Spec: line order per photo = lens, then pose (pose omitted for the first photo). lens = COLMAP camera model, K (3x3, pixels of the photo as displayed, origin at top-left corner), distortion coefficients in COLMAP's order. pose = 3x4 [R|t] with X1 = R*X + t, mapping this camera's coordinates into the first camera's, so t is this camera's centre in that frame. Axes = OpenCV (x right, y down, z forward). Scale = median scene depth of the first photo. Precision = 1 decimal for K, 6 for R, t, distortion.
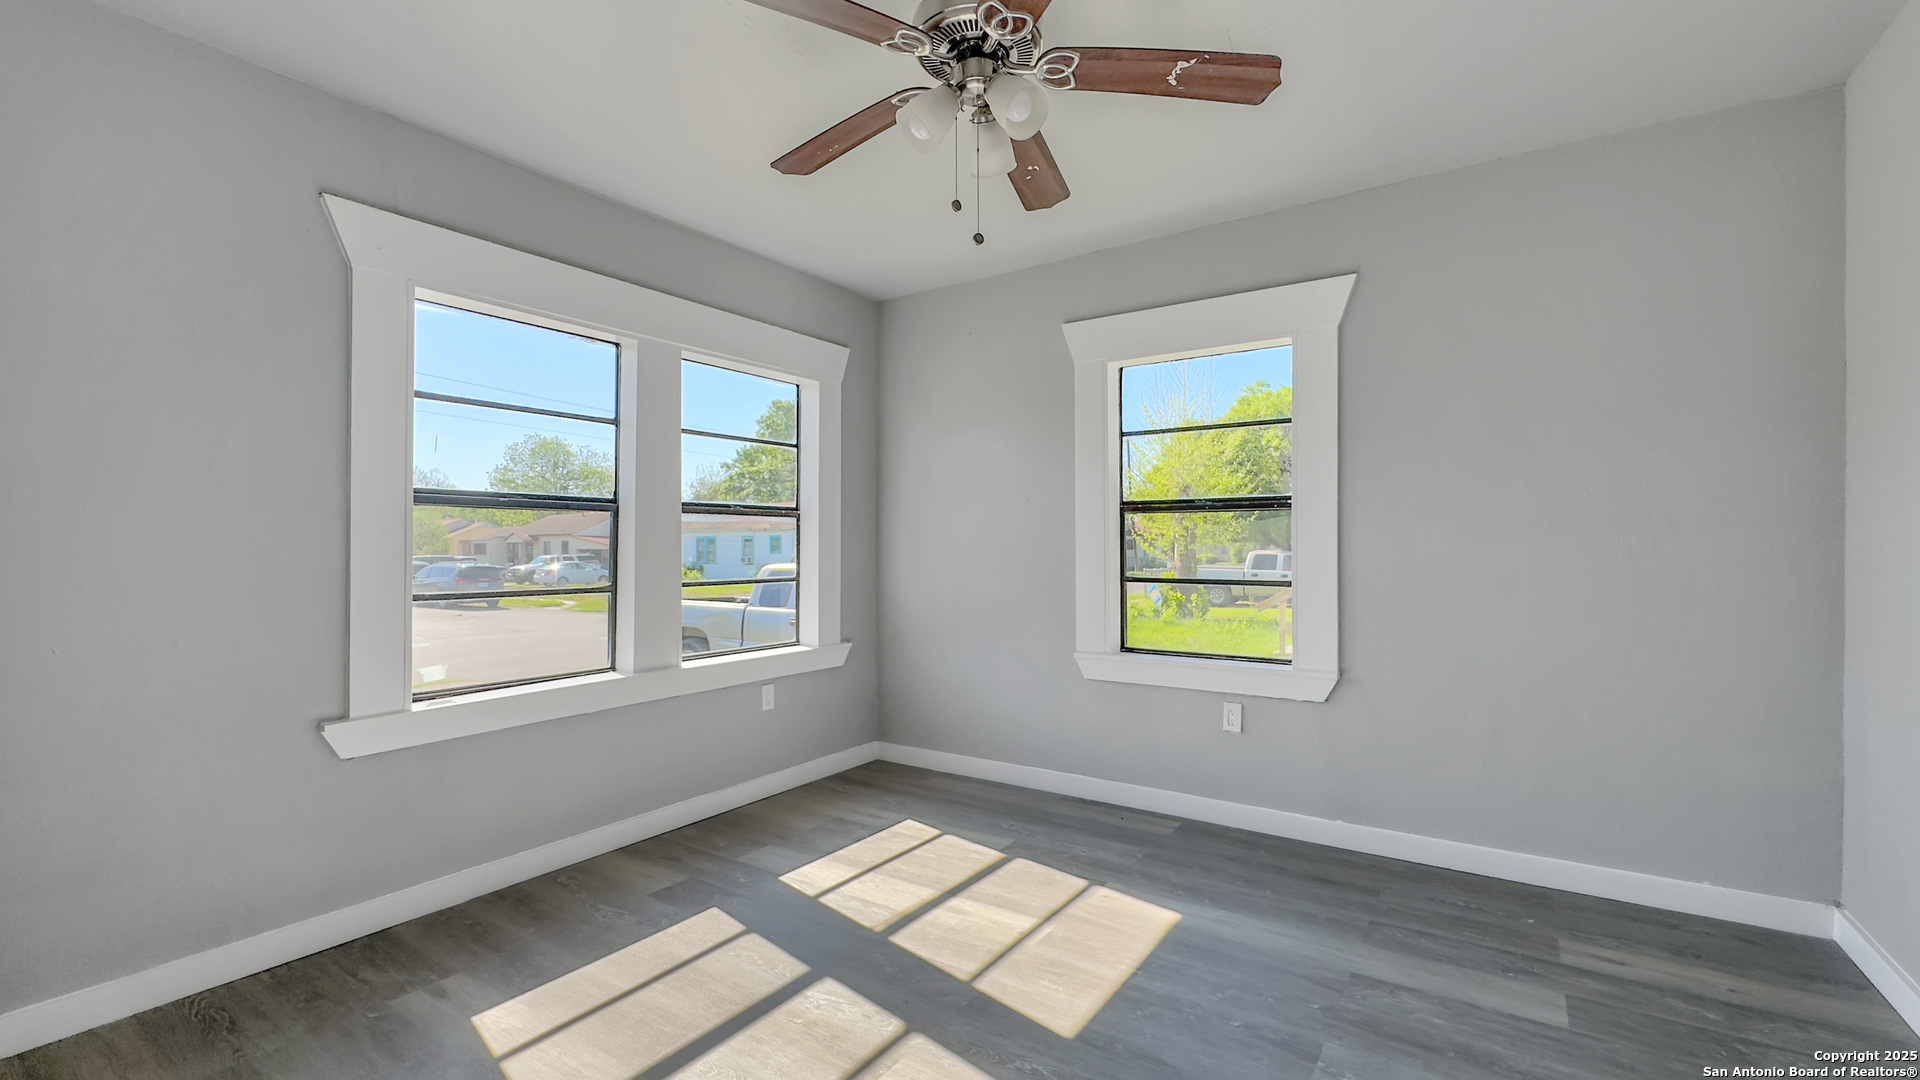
lens RADIAL K [[786.4, 0, 960.8], [0, 786.4, 545.5], [0, 0, 1]] dist [0.008855, -0.000624]
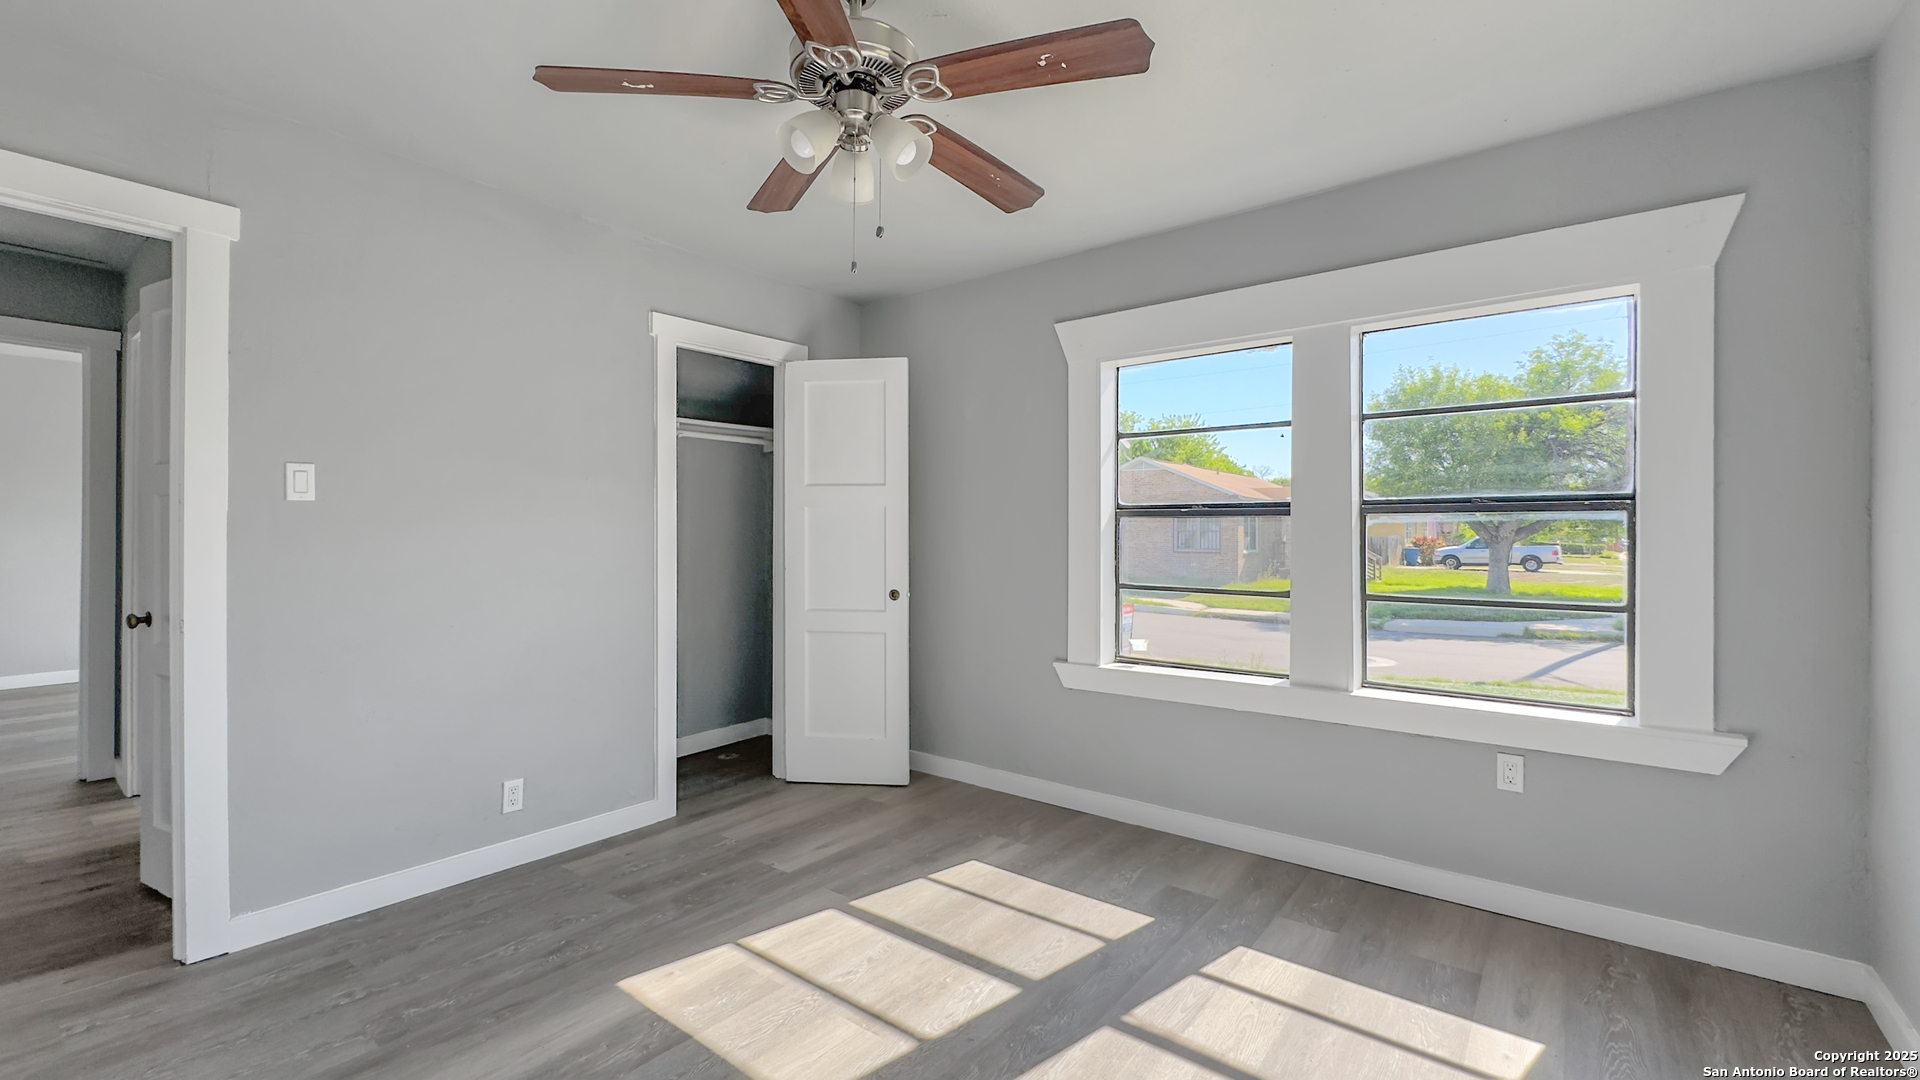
lens RADIAL K [[787.4, 0, 960.0], [0, 787.4, 540.0], [0, 0, 1]] dist [0.000358, -0.000048]
pose [[-0.052615, 0.011831, -0.998545, 0.684085], [0.000919, 0.999930, 0.011799, -0.030348], [0.998614, -0.000296, -0.052622, 0.806389]]
